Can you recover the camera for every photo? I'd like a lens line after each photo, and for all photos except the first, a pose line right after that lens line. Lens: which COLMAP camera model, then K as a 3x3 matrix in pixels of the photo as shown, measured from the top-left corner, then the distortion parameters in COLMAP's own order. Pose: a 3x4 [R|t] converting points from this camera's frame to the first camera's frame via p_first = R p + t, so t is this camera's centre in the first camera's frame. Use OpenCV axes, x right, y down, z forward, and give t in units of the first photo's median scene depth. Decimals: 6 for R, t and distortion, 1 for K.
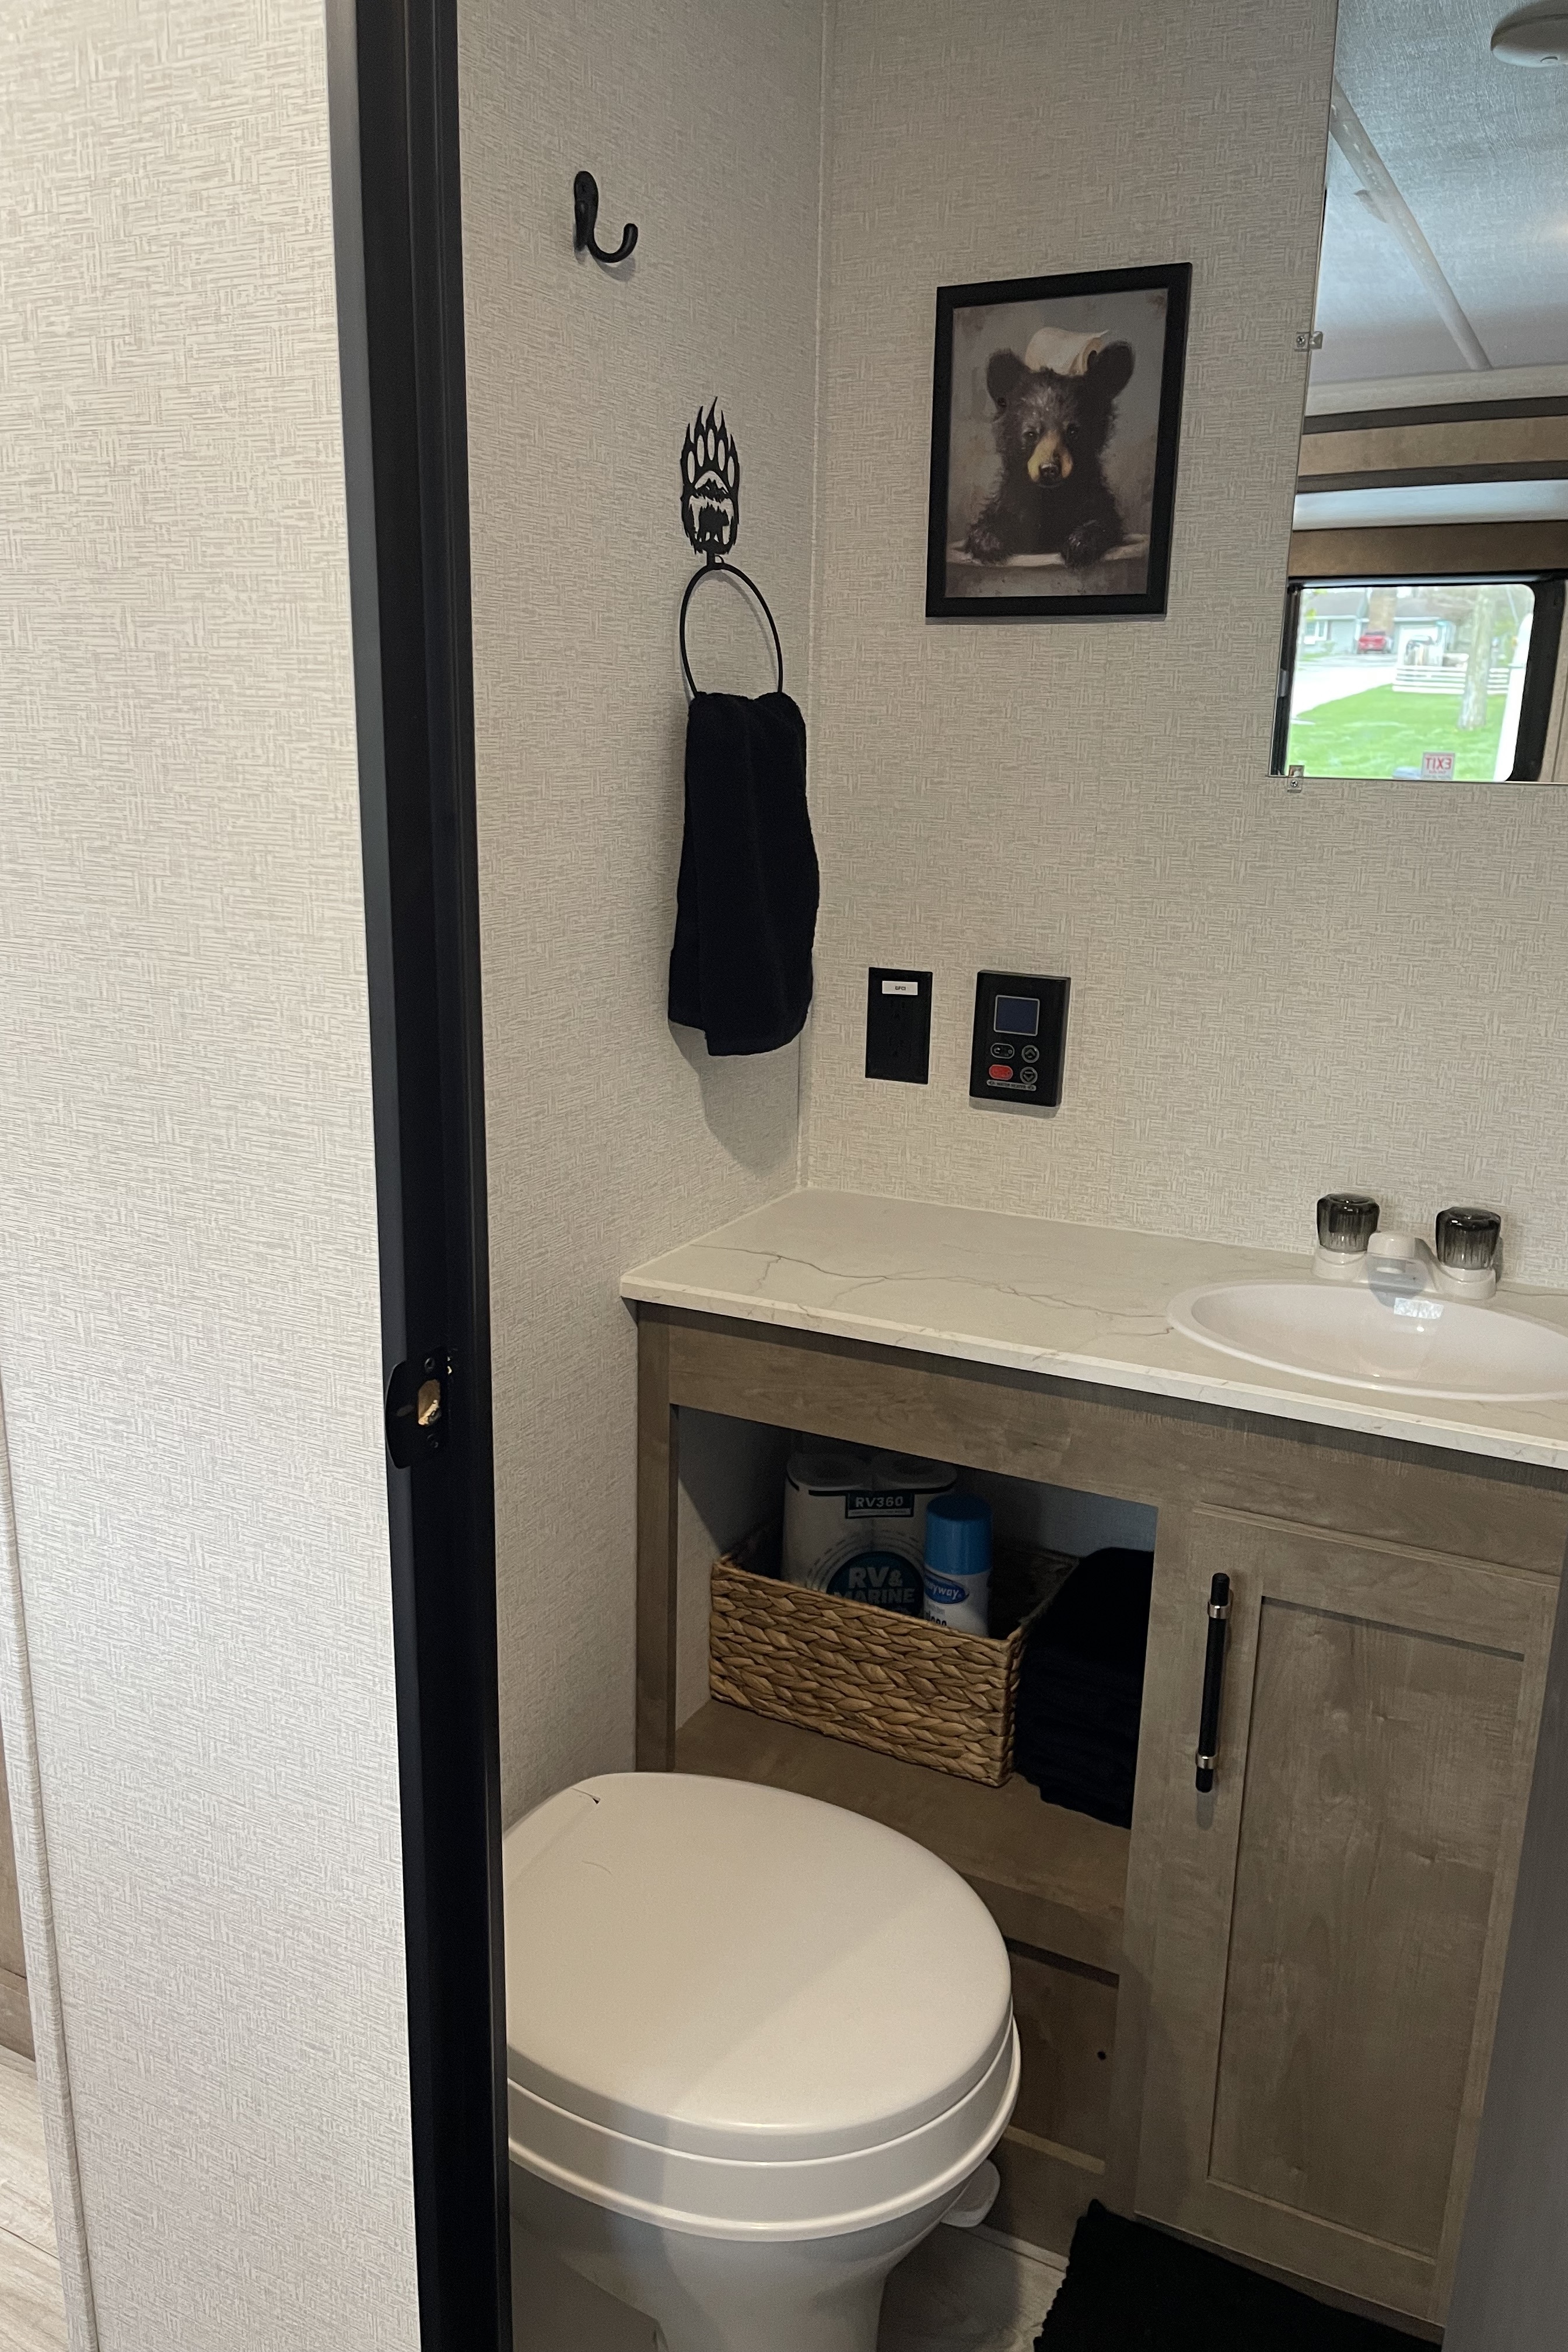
lens RADIAL K [[1770.6, 0, 779.1], [0, 1770.6, 1175.9], [0, 0, 1]] dist [0.077418, -0.097913]
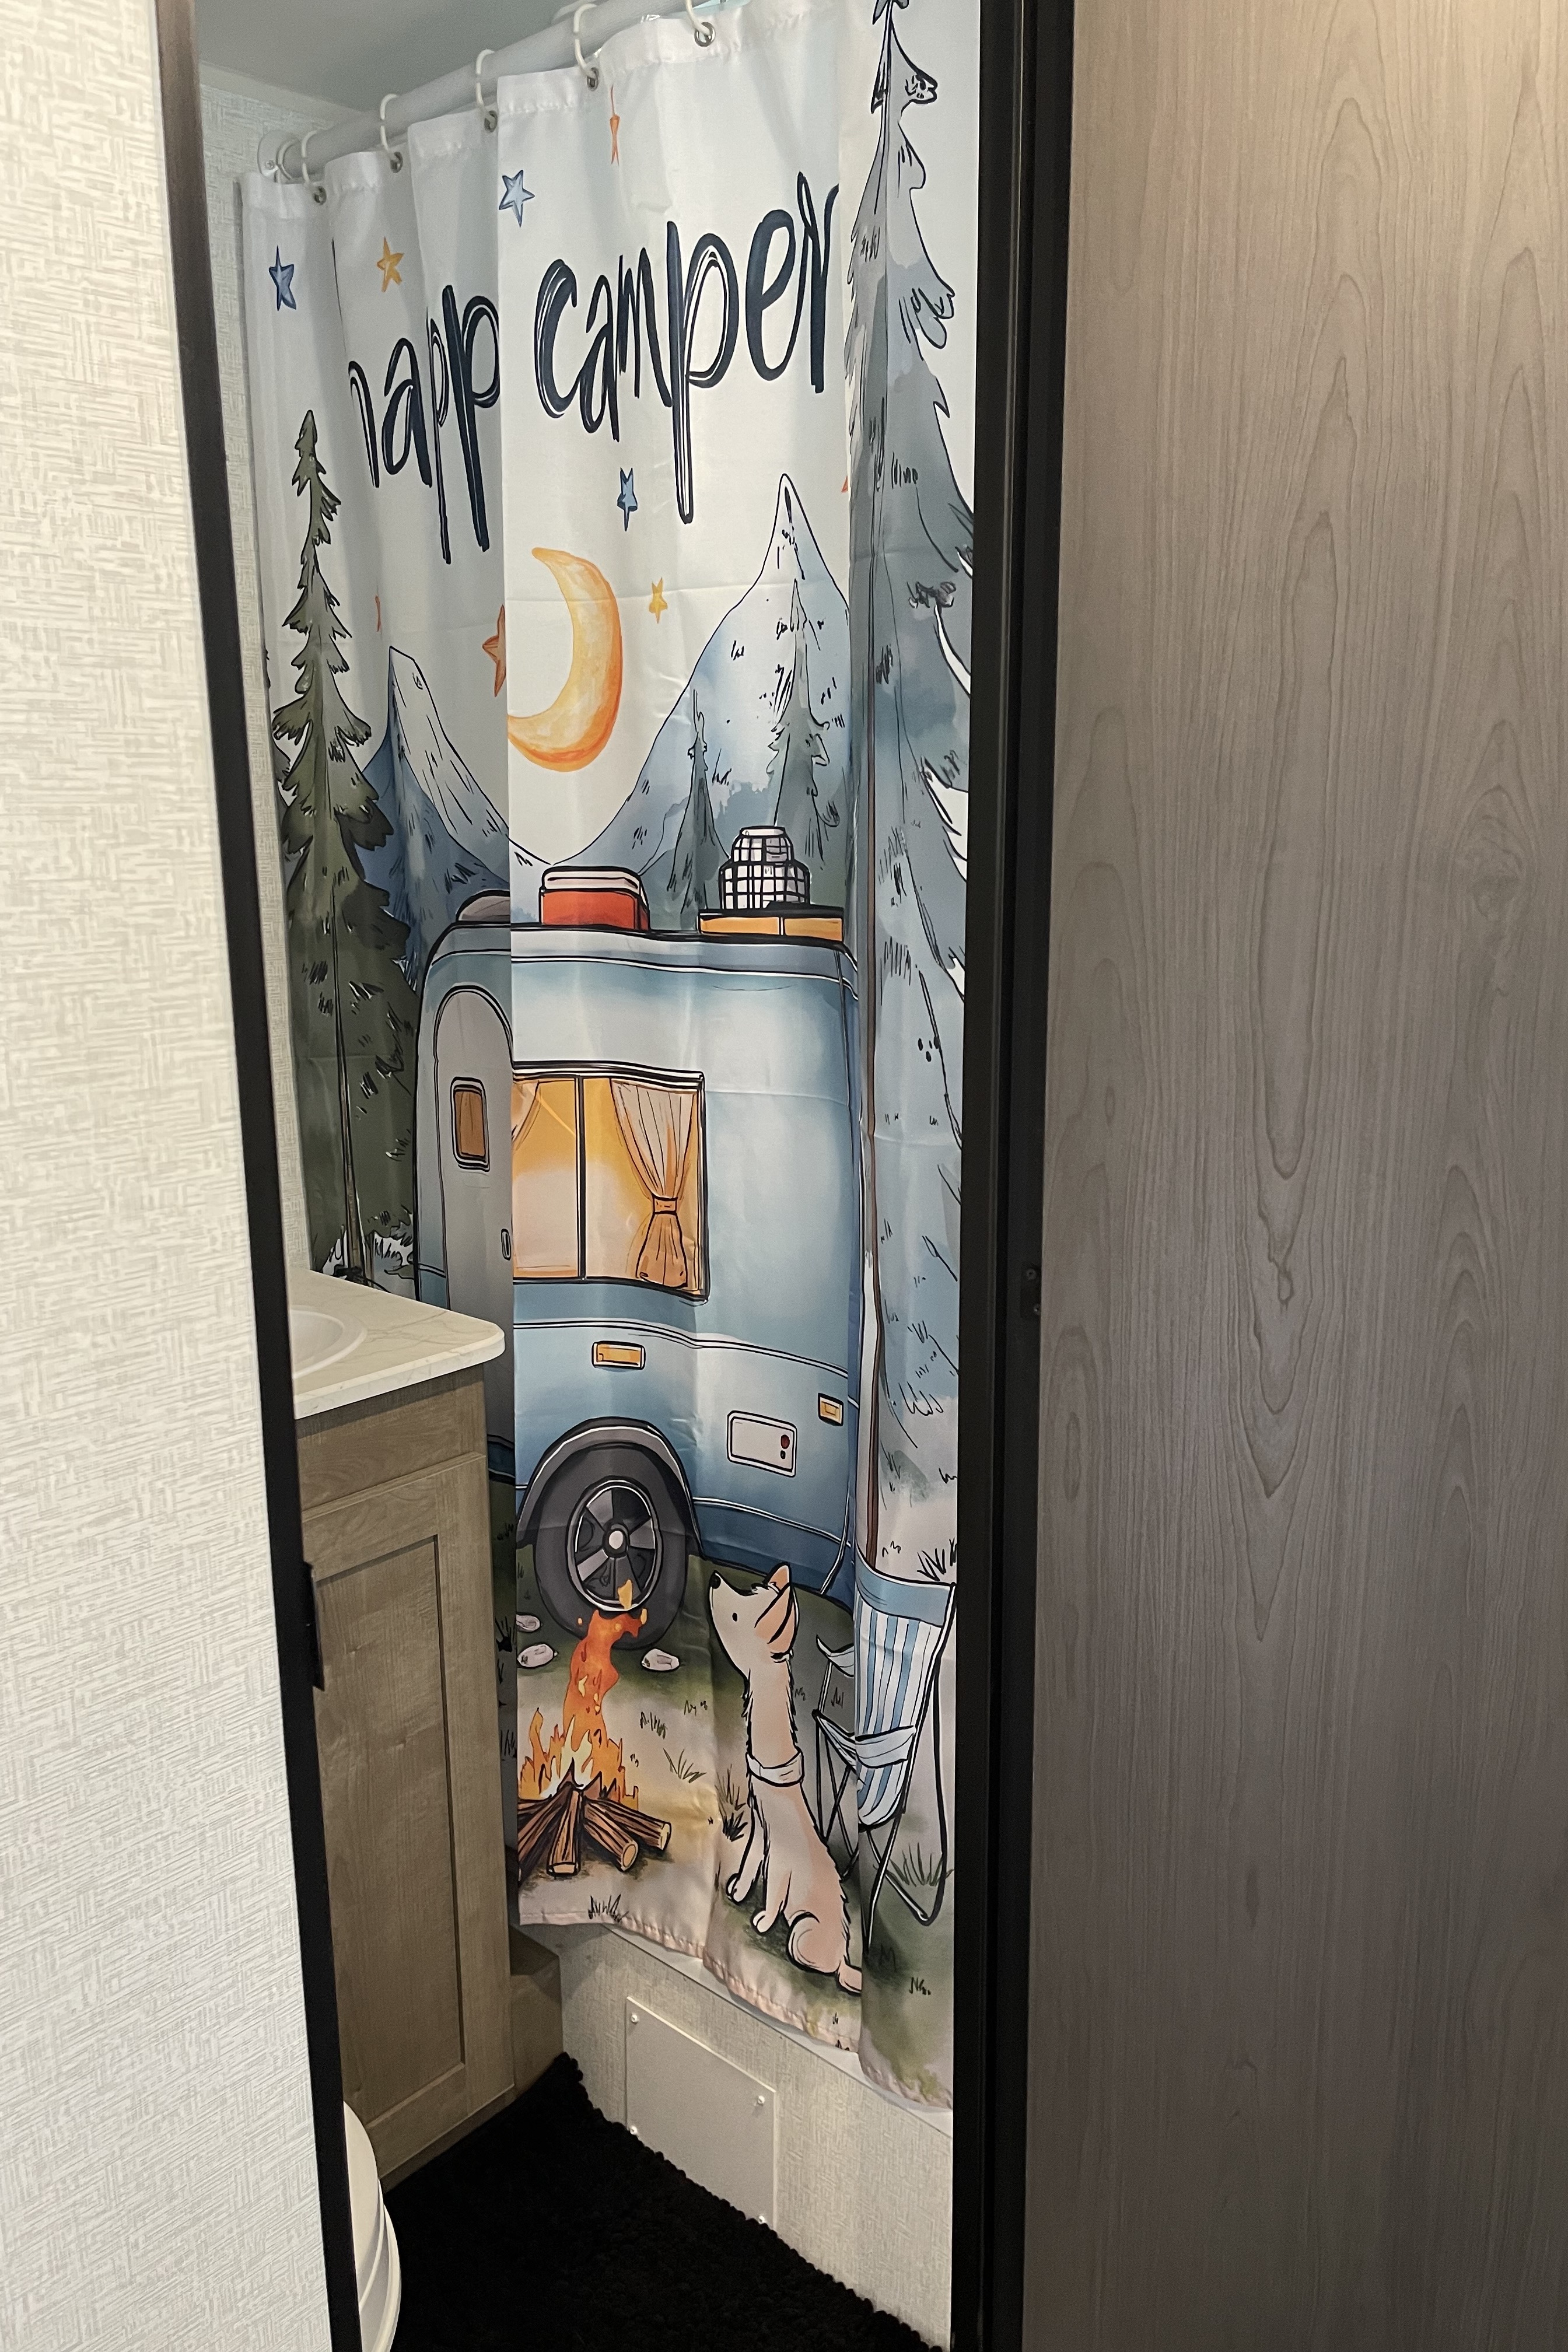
lens RADIAL K [[1770.6, 0, 795.7], [0, 1770.6, 1181.9], [0, 0, 1]] dist [0.077418, -0.097913]
pose [[0.248284, -0.226289, 0.941886, -0.962070], [0.260555, 0.952099, 0.160059, -0.151591], [-0.932988, 0.205673, 0.295351, 0.525780]]
